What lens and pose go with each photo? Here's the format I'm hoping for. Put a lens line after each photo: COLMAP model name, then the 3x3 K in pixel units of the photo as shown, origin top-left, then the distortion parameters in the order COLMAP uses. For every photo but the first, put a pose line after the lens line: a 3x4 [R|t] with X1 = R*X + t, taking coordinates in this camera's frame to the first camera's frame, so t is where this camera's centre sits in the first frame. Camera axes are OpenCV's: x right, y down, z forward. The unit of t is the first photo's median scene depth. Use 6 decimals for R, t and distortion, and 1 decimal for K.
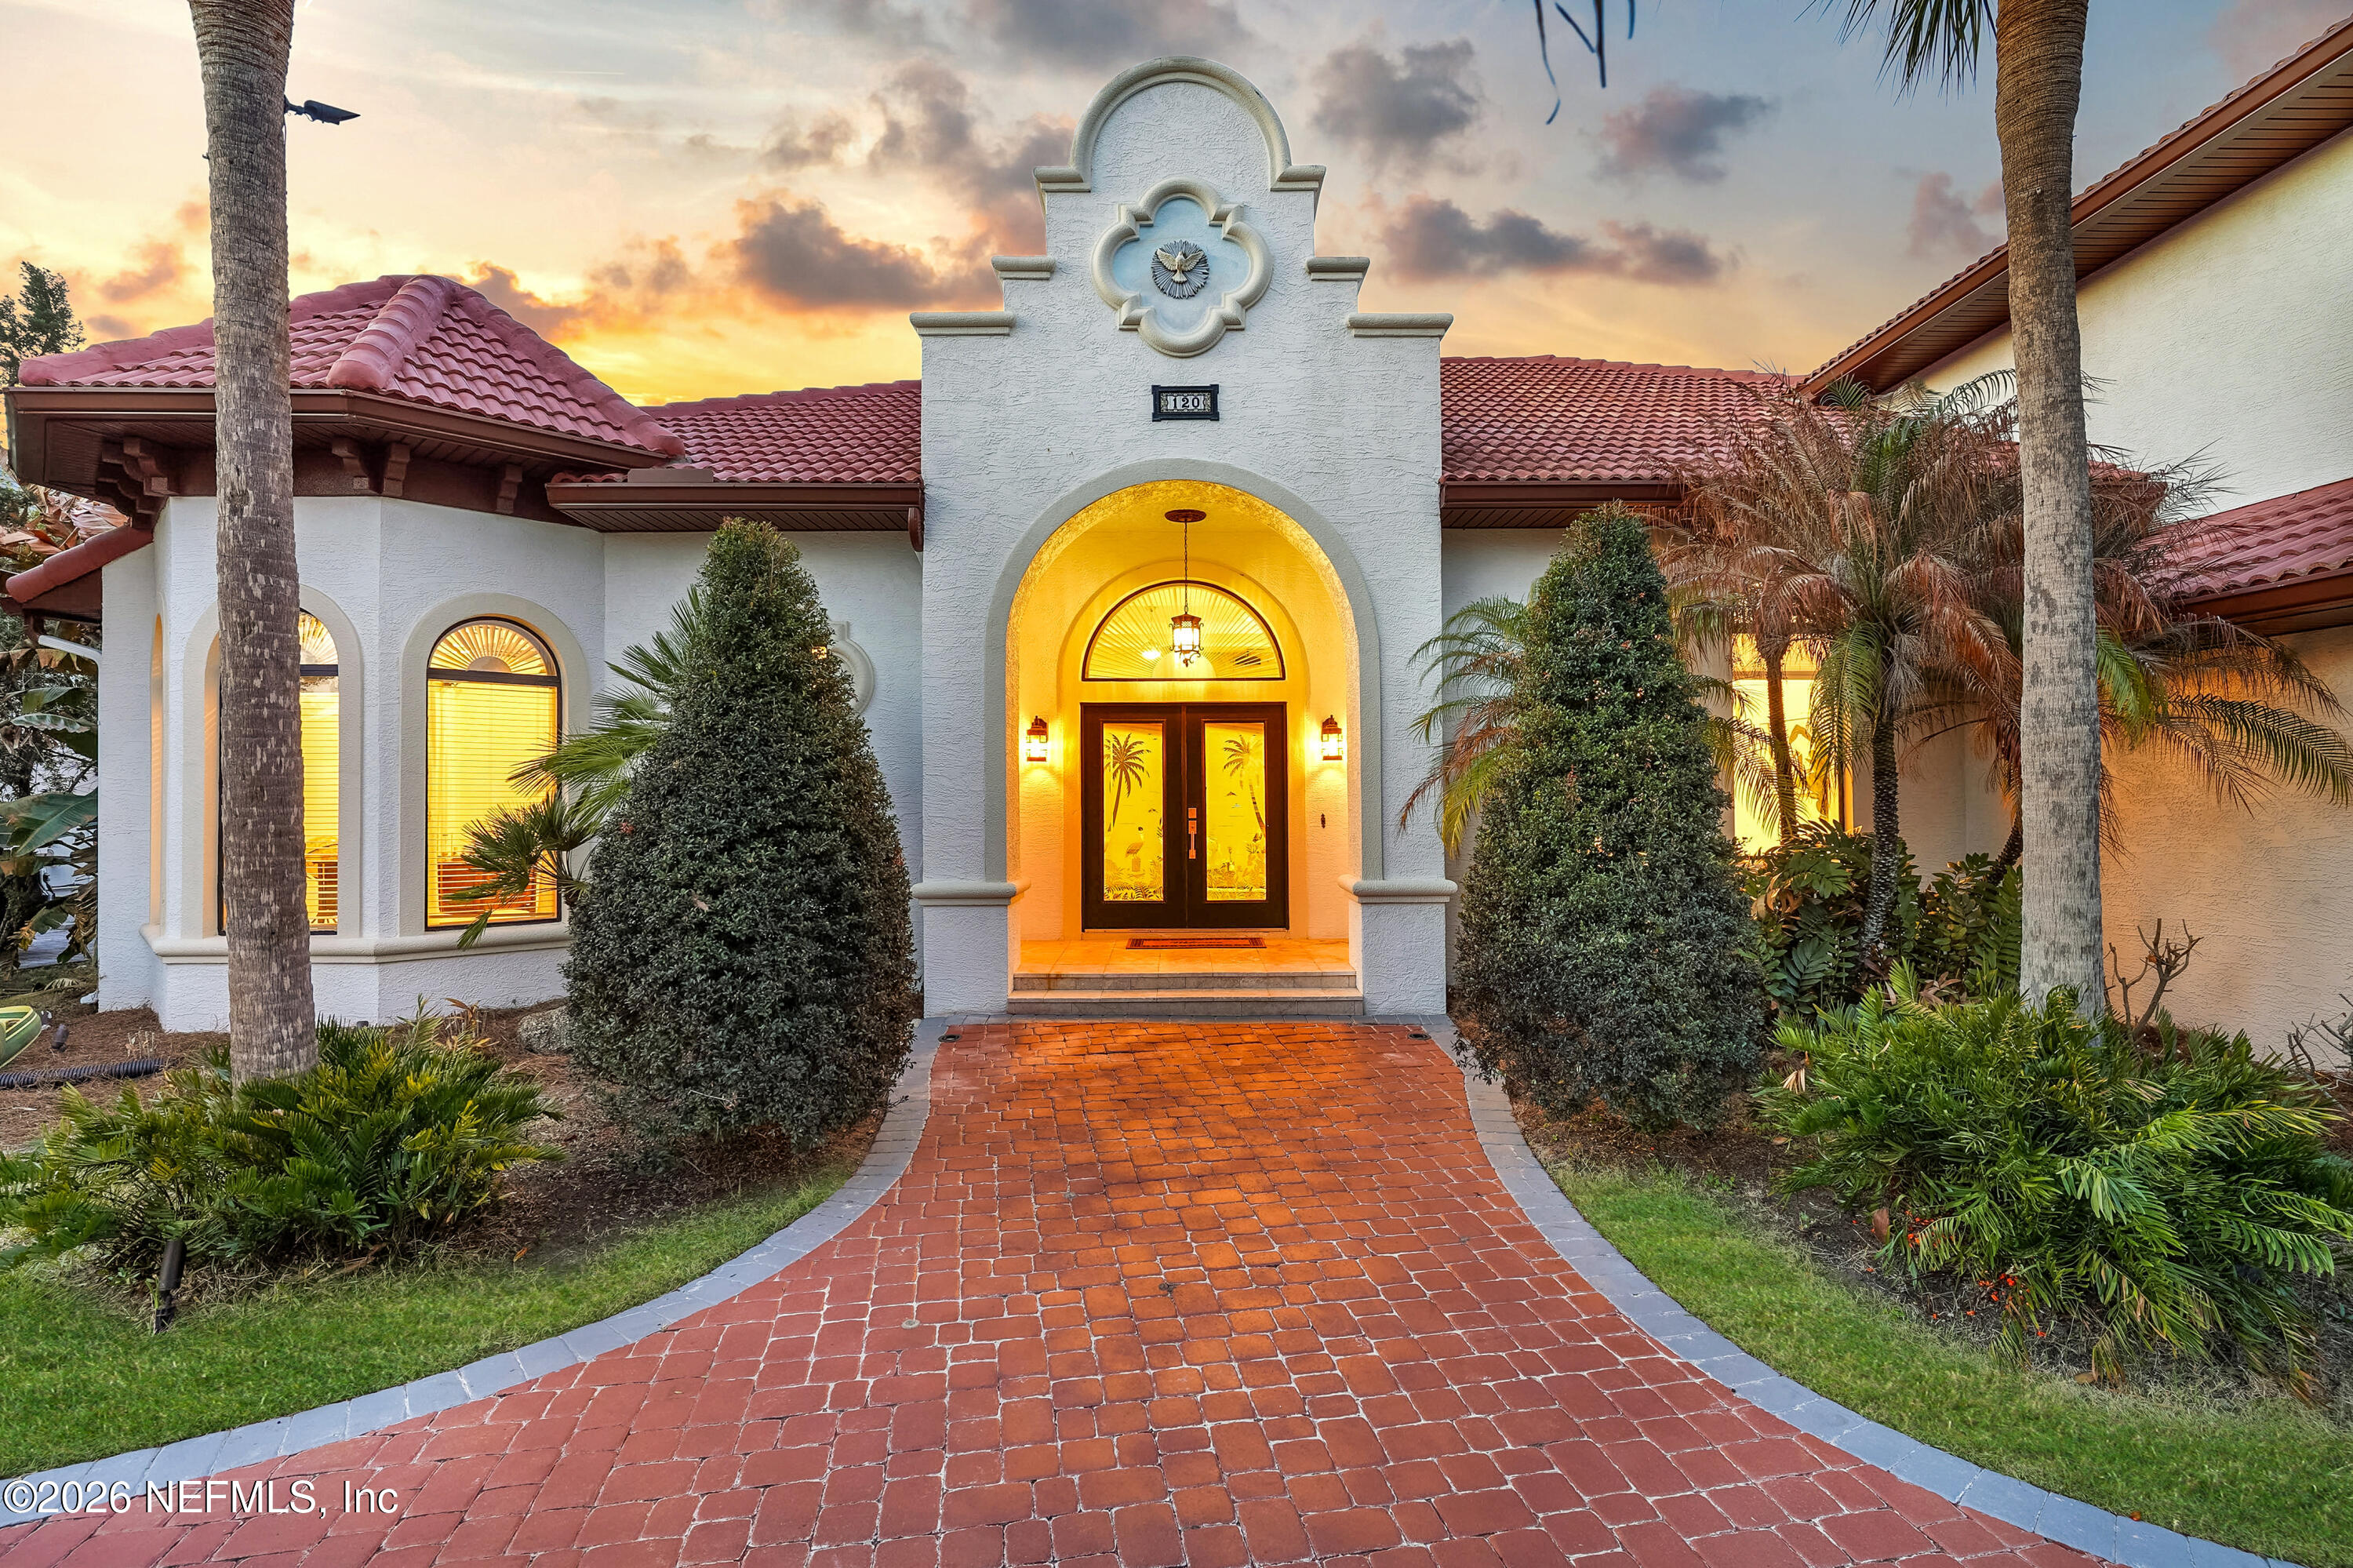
lens RADIAL K [[1136.8, 0, 1182.0], [0, 1136.8, 784.6], [0, 0, 1]] dist [-0.004318, 0.002846]
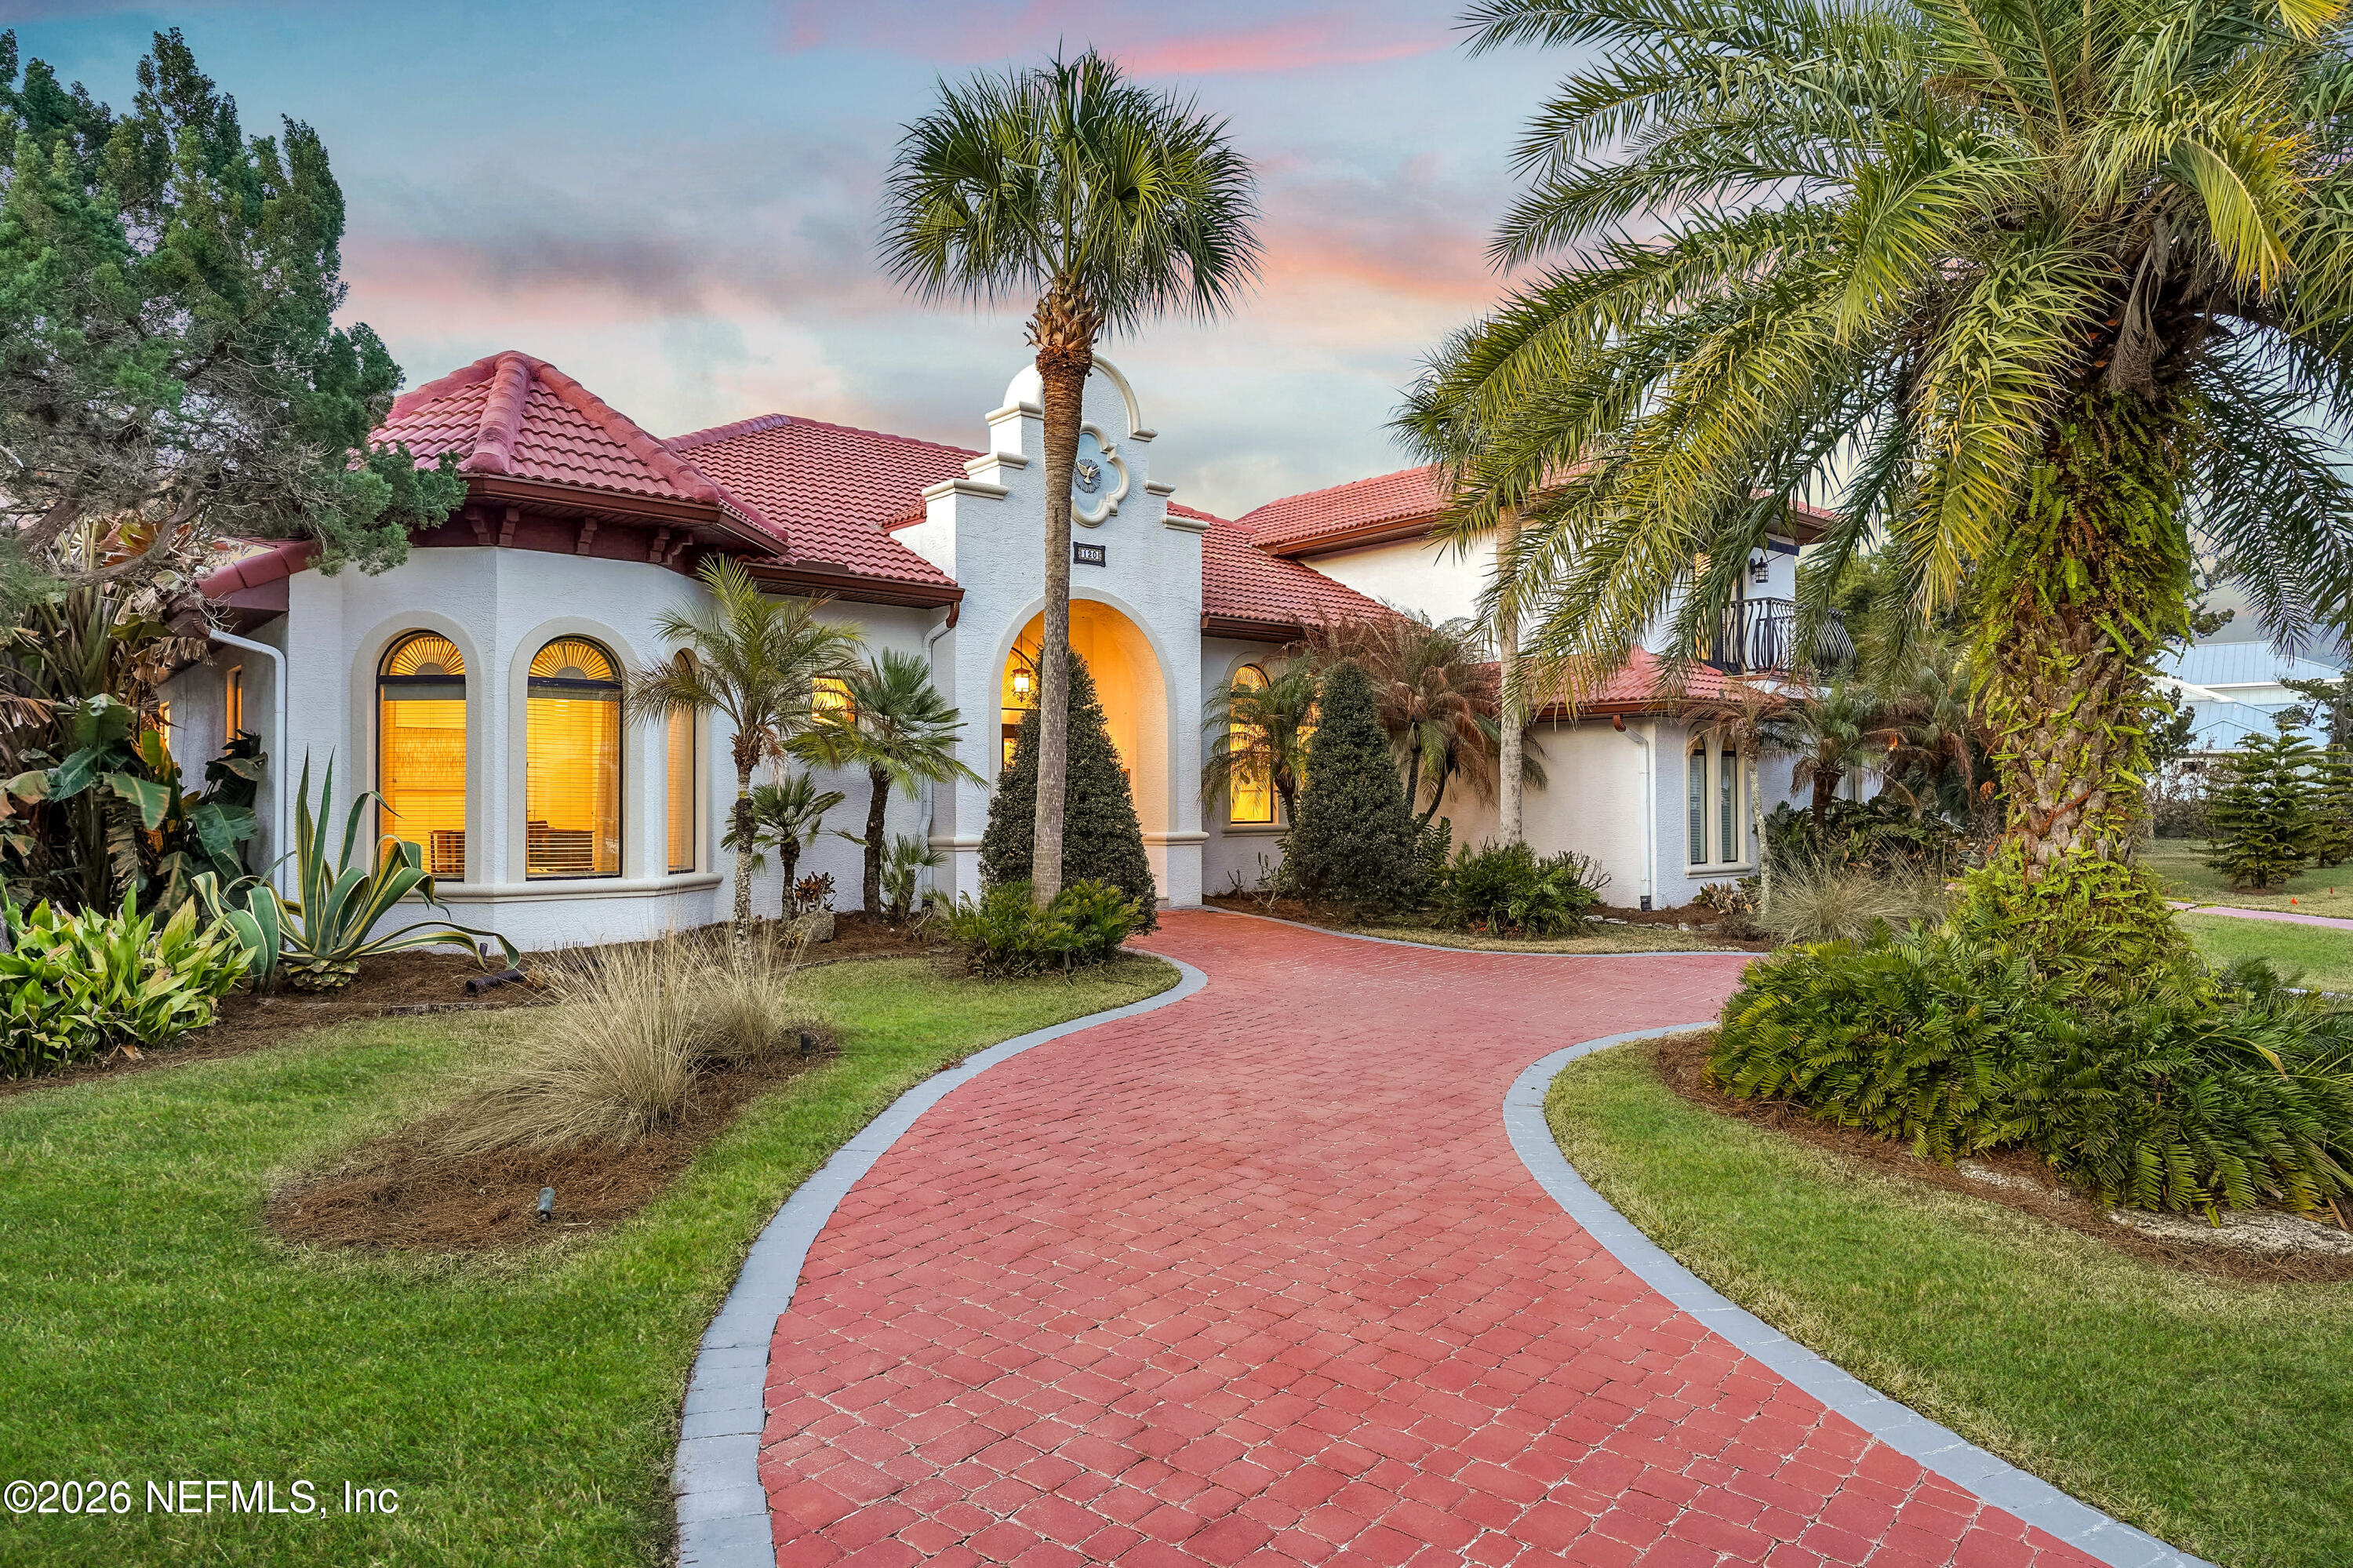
lens RADIAL K [[1409.2, 0, 1172.1], [0, 1409.2, 791.8], [0, 0, 1]] dist [0.003444, 0.000262]
pose [[0.774734, 0.014123, 0.632130, -1.245872], [-0.013220, 0.999894, -0.006136, 0.034895], [-0.632149, -0.003603, 0.774838, -0.734180]]
